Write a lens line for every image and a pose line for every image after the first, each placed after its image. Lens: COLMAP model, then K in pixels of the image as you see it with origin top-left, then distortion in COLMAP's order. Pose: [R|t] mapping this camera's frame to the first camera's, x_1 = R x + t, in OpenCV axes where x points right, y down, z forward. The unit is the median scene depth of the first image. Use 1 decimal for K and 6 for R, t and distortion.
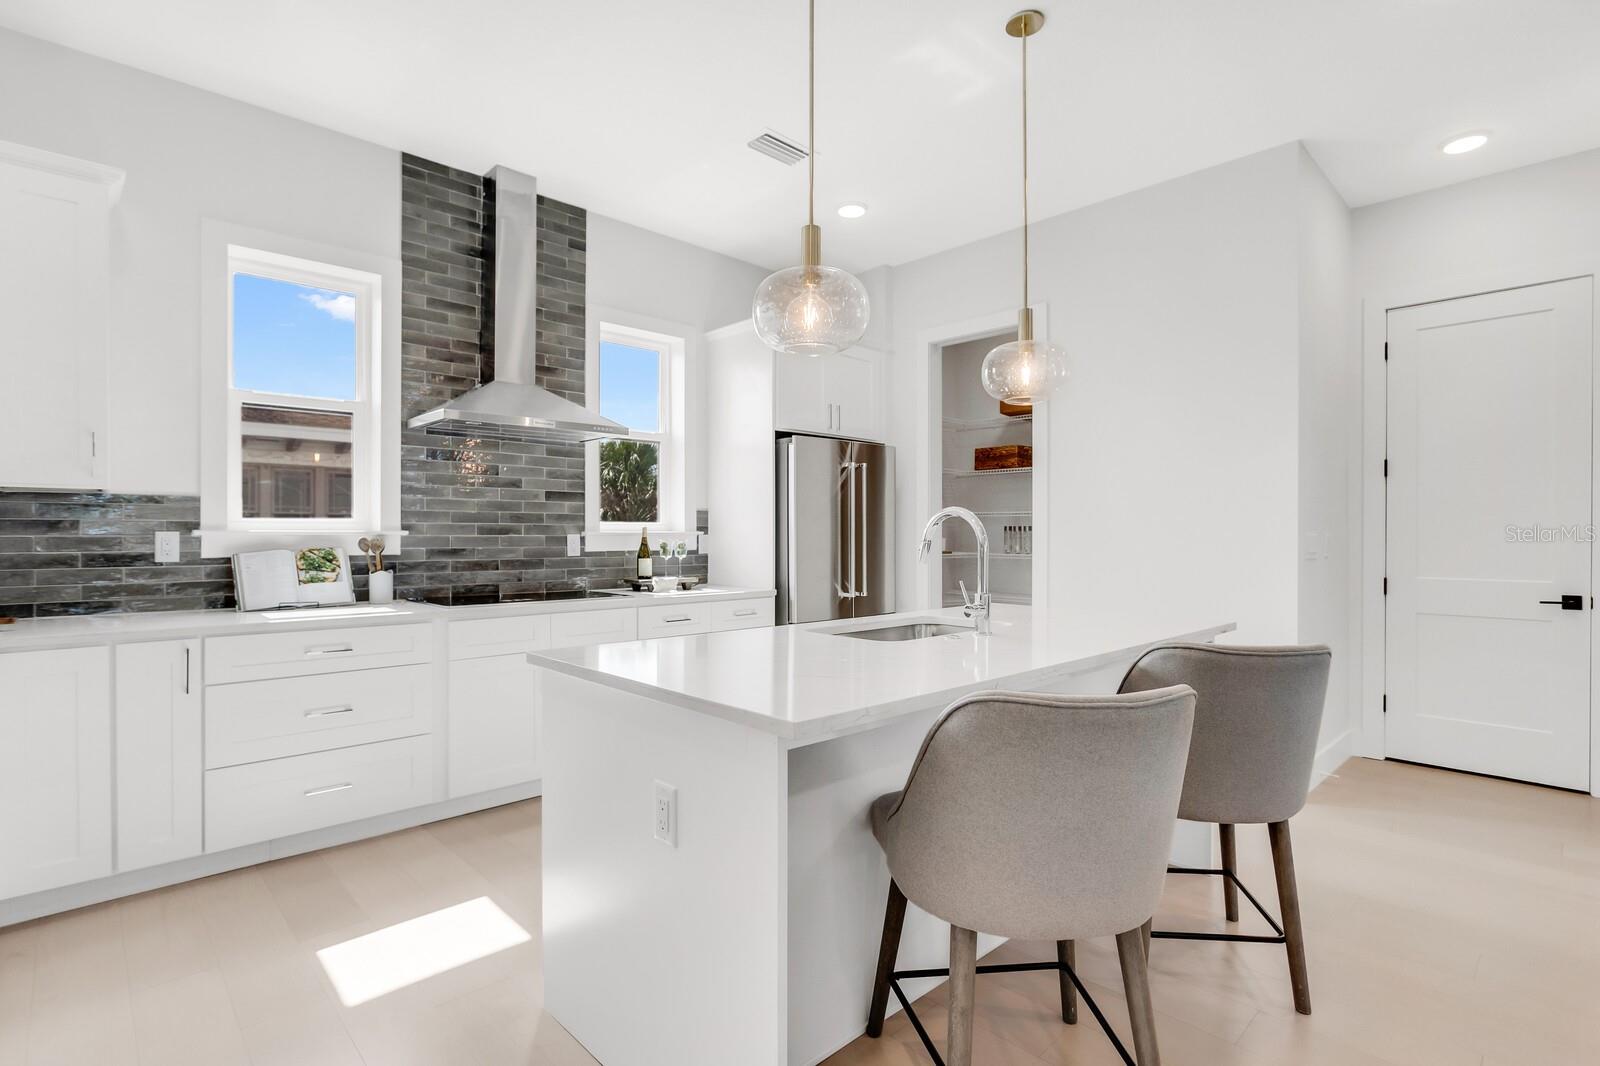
lens RADIAL K [[775.2, 0, 776.2], [0, 775.2, 534.5], [0, 0, 1]] dist [-0.000743, 0.000287]
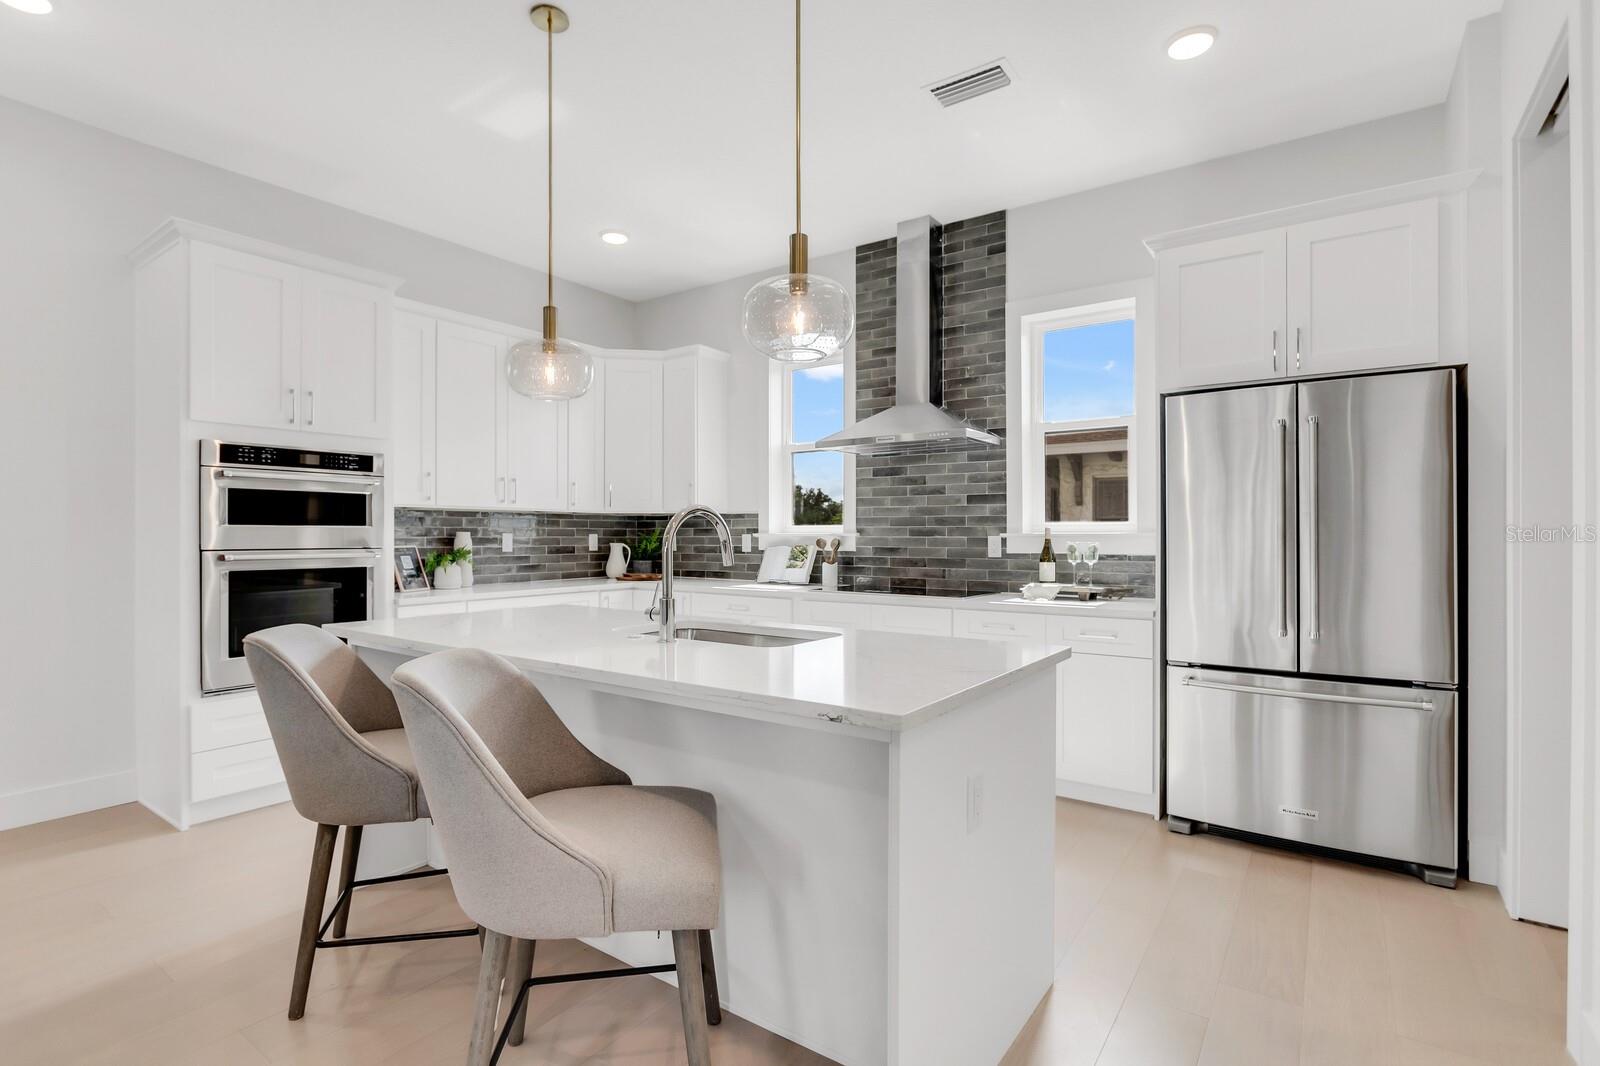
lens RADIAL K [[775.2, 0, 776.2], [0, 775.2, 534.5], [0, 0, 1]] dist [-0.000743, 0.000287]
pose [[0.204731, -0.002597, -0.978815, 0.701304], [-0.000853, 0.999996, -0.002832, 0.001200], [0.978818, 0.001415, 0.204728, 0.534052]]
